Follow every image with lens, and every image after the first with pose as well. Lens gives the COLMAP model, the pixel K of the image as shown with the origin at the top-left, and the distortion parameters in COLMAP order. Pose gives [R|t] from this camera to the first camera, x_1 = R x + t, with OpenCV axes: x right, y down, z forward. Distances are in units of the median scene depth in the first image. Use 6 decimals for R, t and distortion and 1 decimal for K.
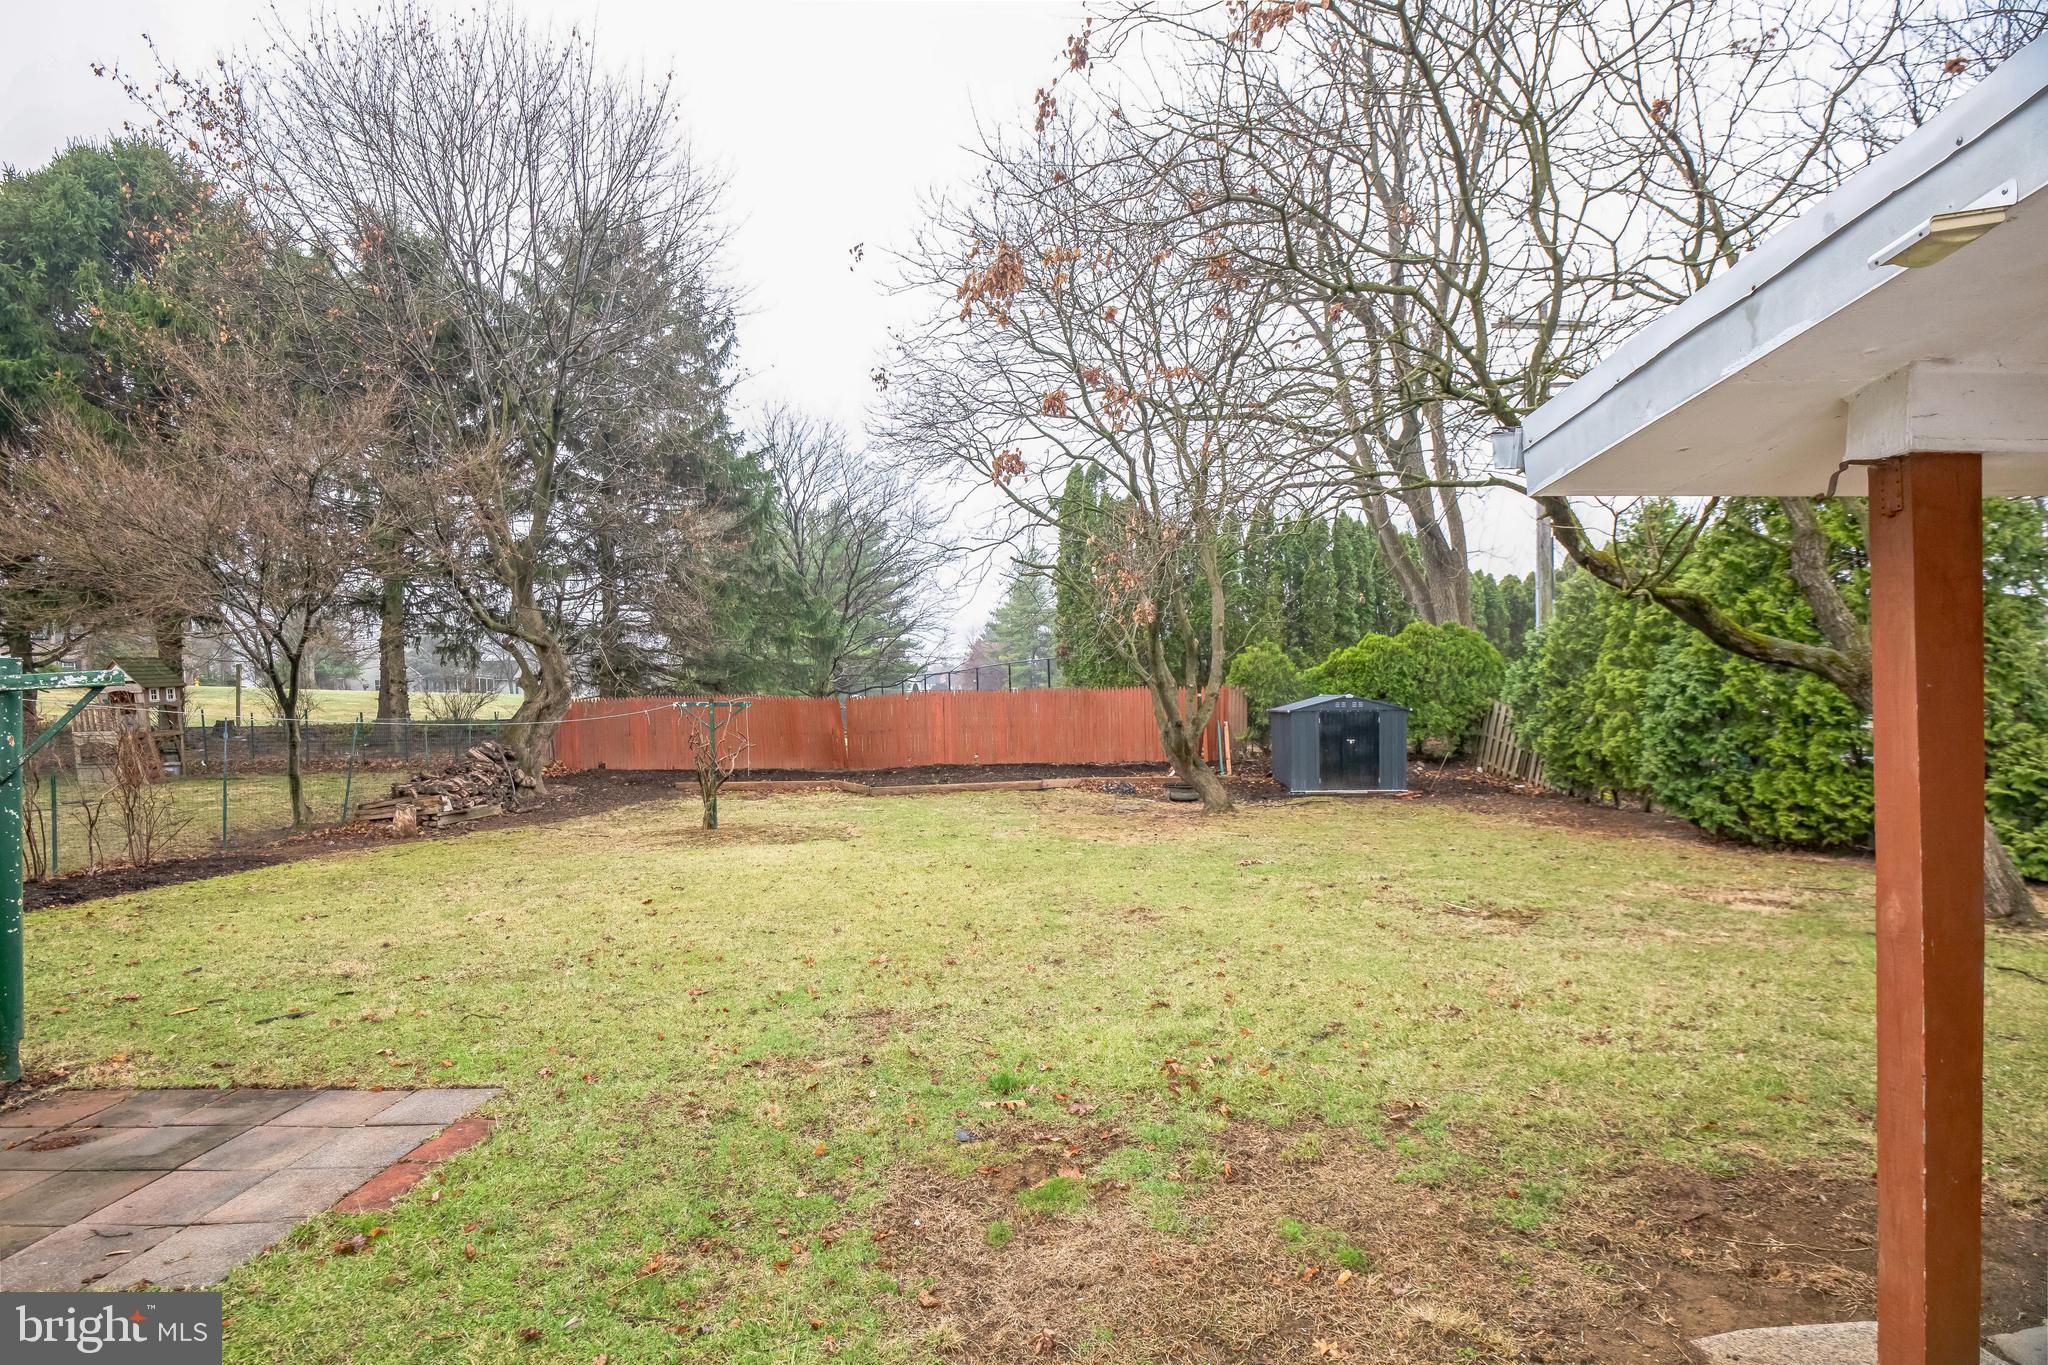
lens RADIAL K [[1001.6, 0, 1012.2], [0, 1001.6, 693.6], [0, 0, 1]] dist [-0.018052, -0.002951]
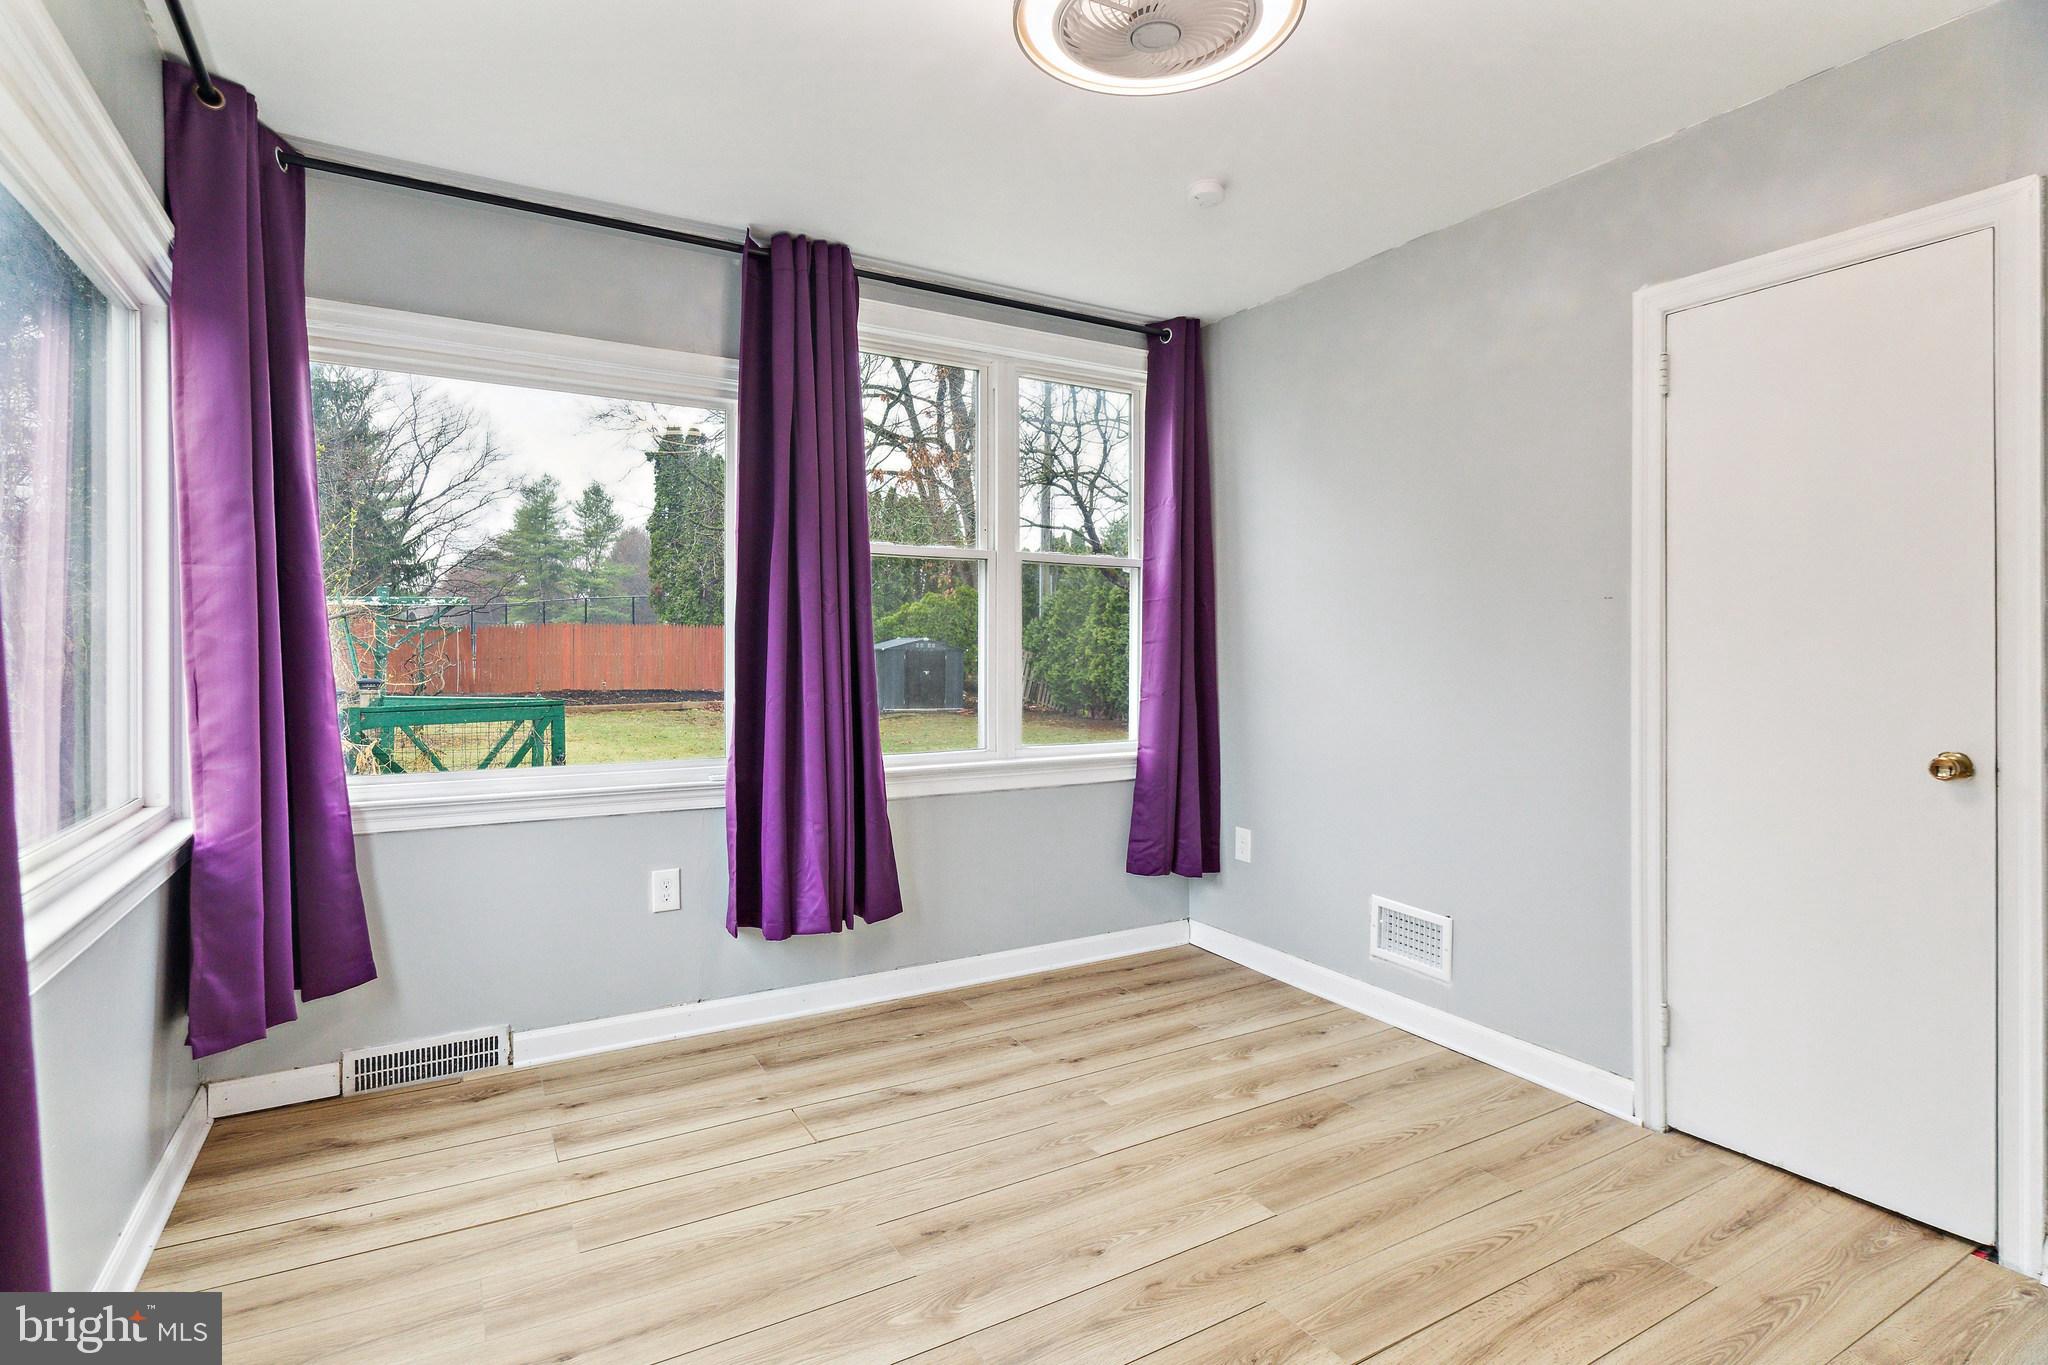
lens RADIAL K [[1001.6, 0, 1029.9], [0, 1001.6, 671.8], [0, 0, 1]] dist [-0.018052, -0.002951]
pose [[0.874672, 0.014766, 0.484491, -0.231114], [-0.031776, 0.999133, 0.026915, 0.006251], [-0.483673, -0.038937, 0.874382, -0.305188]]
